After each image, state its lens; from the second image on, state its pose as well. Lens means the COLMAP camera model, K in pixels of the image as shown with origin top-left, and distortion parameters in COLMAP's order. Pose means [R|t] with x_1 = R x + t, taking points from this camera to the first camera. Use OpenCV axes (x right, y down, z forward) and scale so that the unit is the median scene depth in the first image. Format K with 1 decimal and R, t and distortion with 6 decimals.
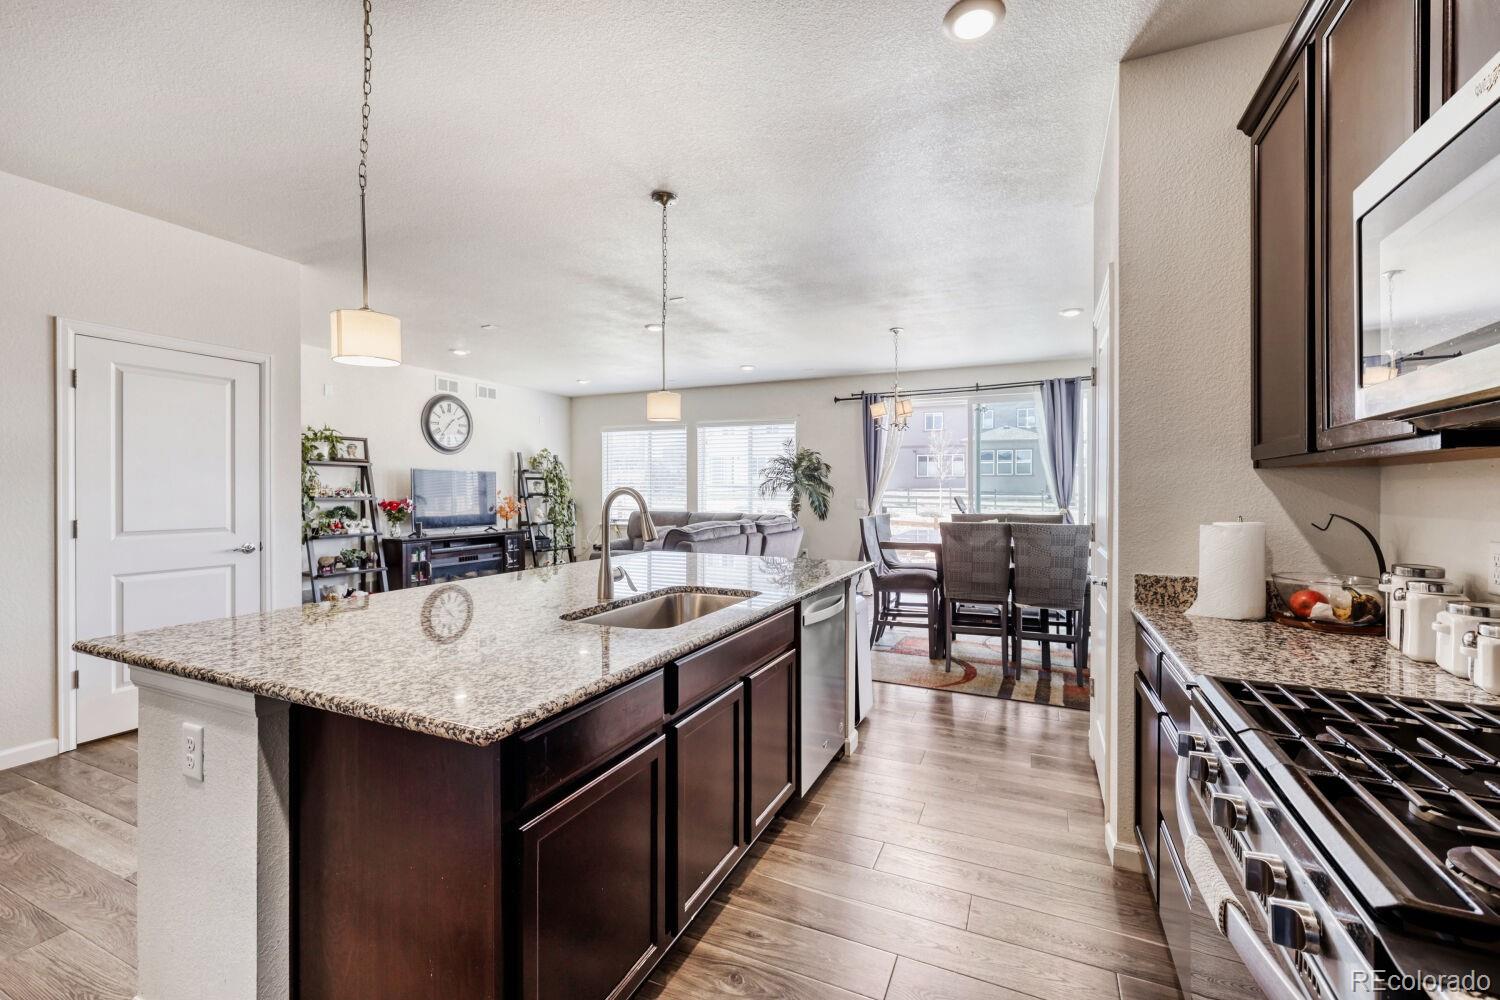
lens RADIAL K [[629.4, 0, 755.7], [0, 629.4, 493.7], [0, 0, 1]] dist [-0.000810, -0.000081]
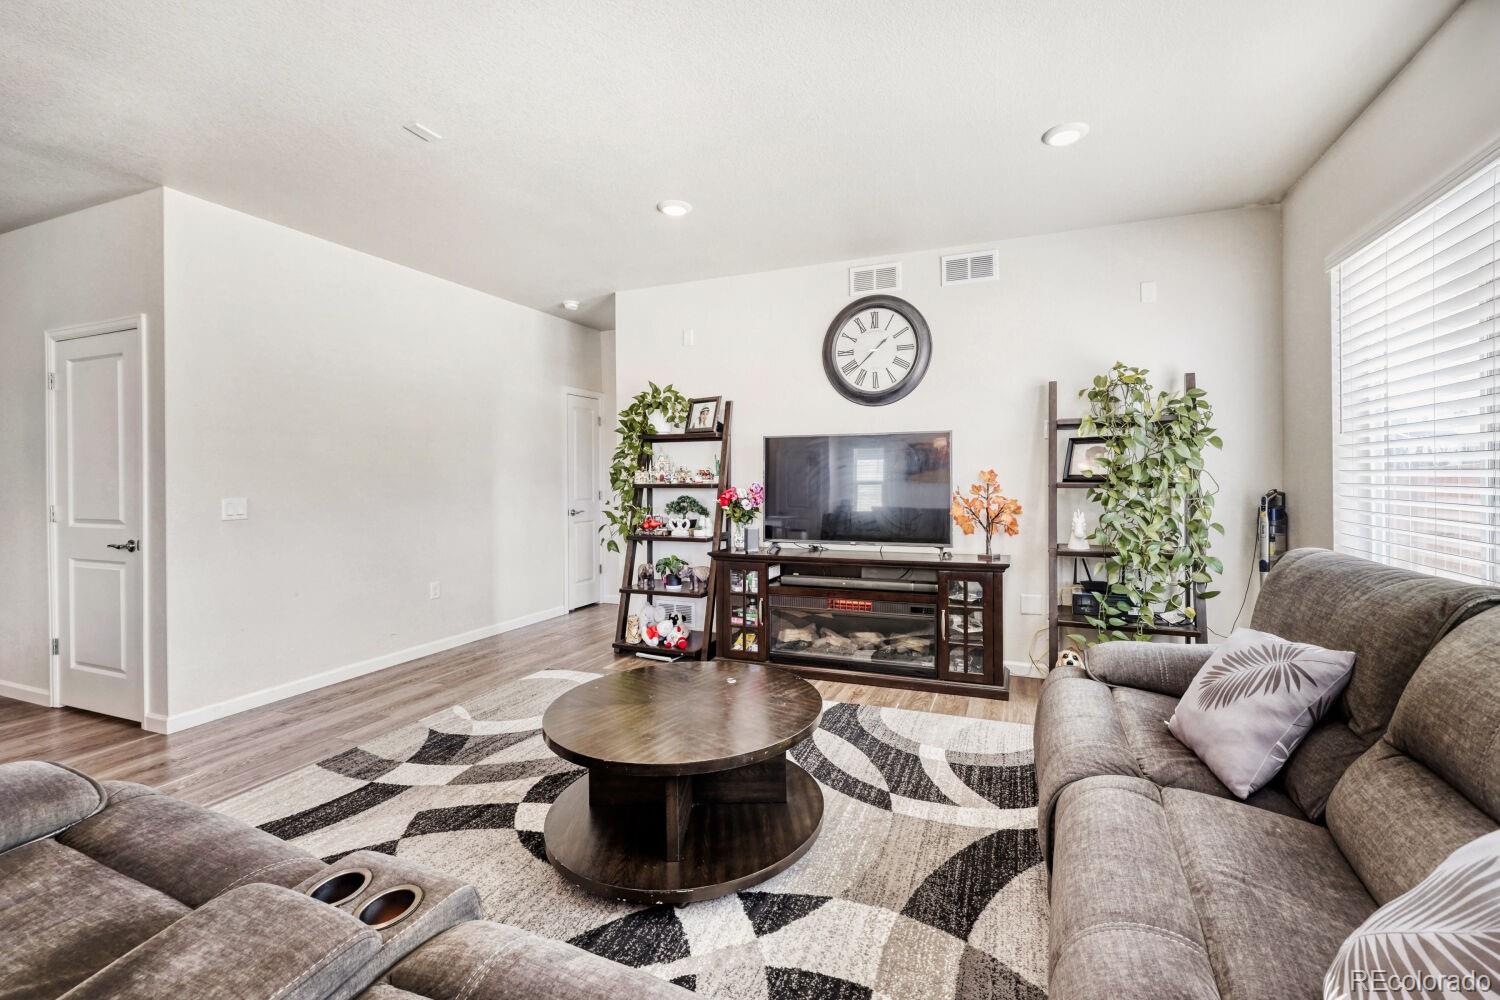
lens RADIAL K [[628.7, 0, 783.1], [0, 628.7, 479.9], [0, 0, 1]] dist [-0.000235, -0.000032]
pose [[0.059237, 0.006306, -0.998224, 0.075403], [0.004185, 0.999970, 0.006565, -0.003760], [0.998235, -0.004566, 0.059209, 1.376454]]
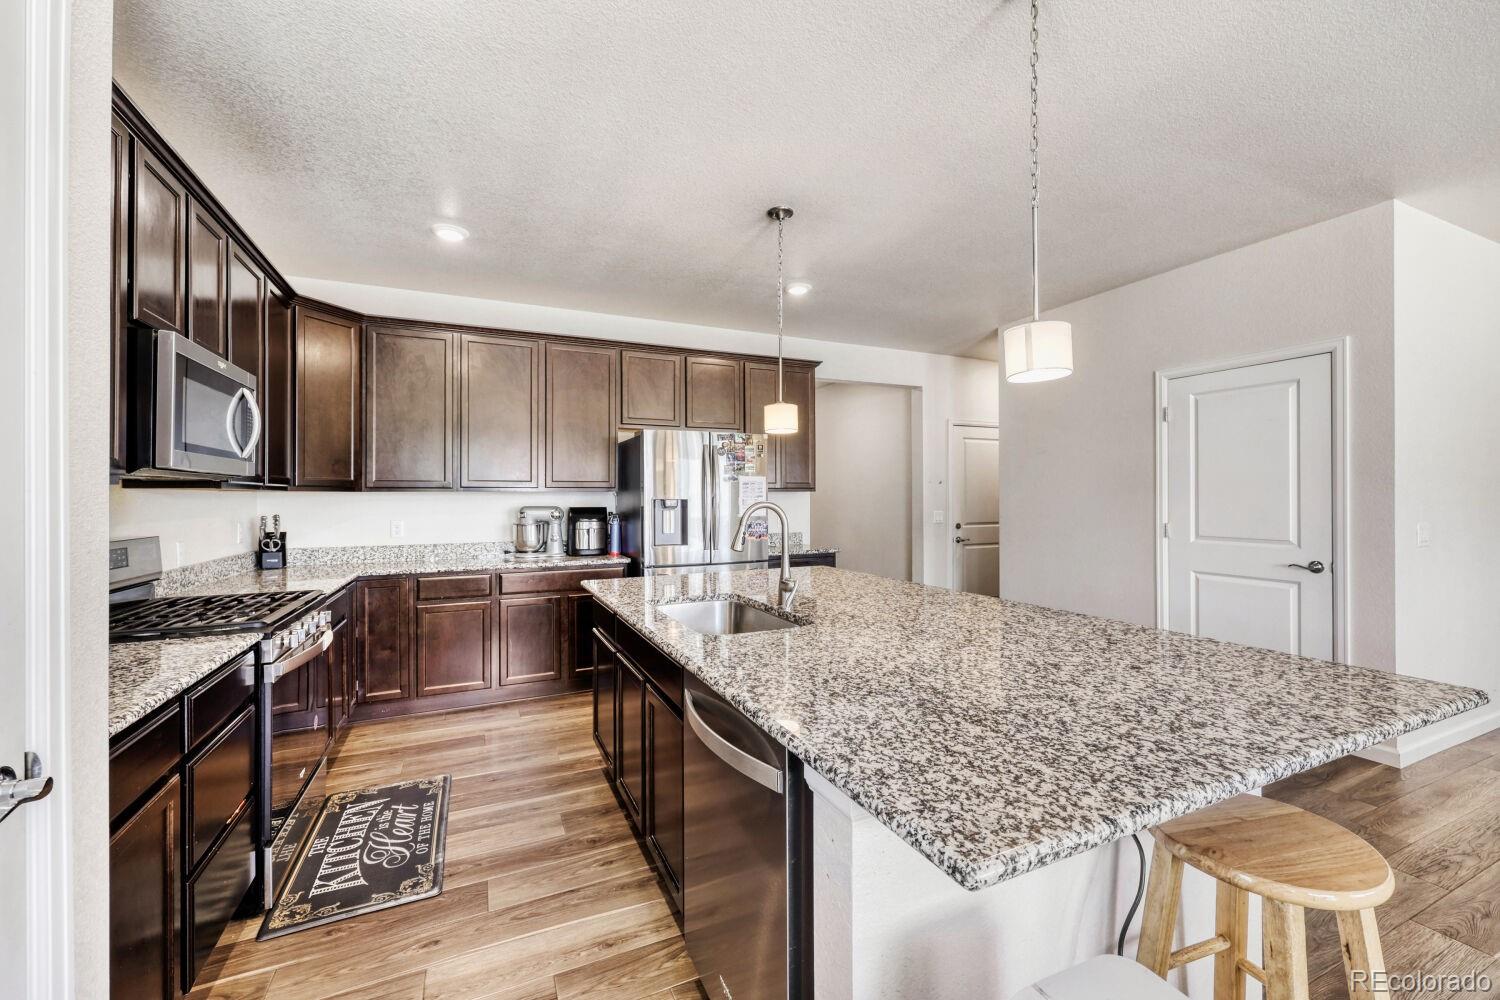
lens RADIAL K [[609.7, 0, 749.2], [0, 609.7, 489.7], [0, 0, 1]] dist [-0.002036, -0.000088]
pose [[-0.658408, -0.001724, -0.752660, 0.260067], [-0.000779, 0.999998, -0.001609, -0.014016], [0.752661, -0.000473, -0.658408, 0.722789]]
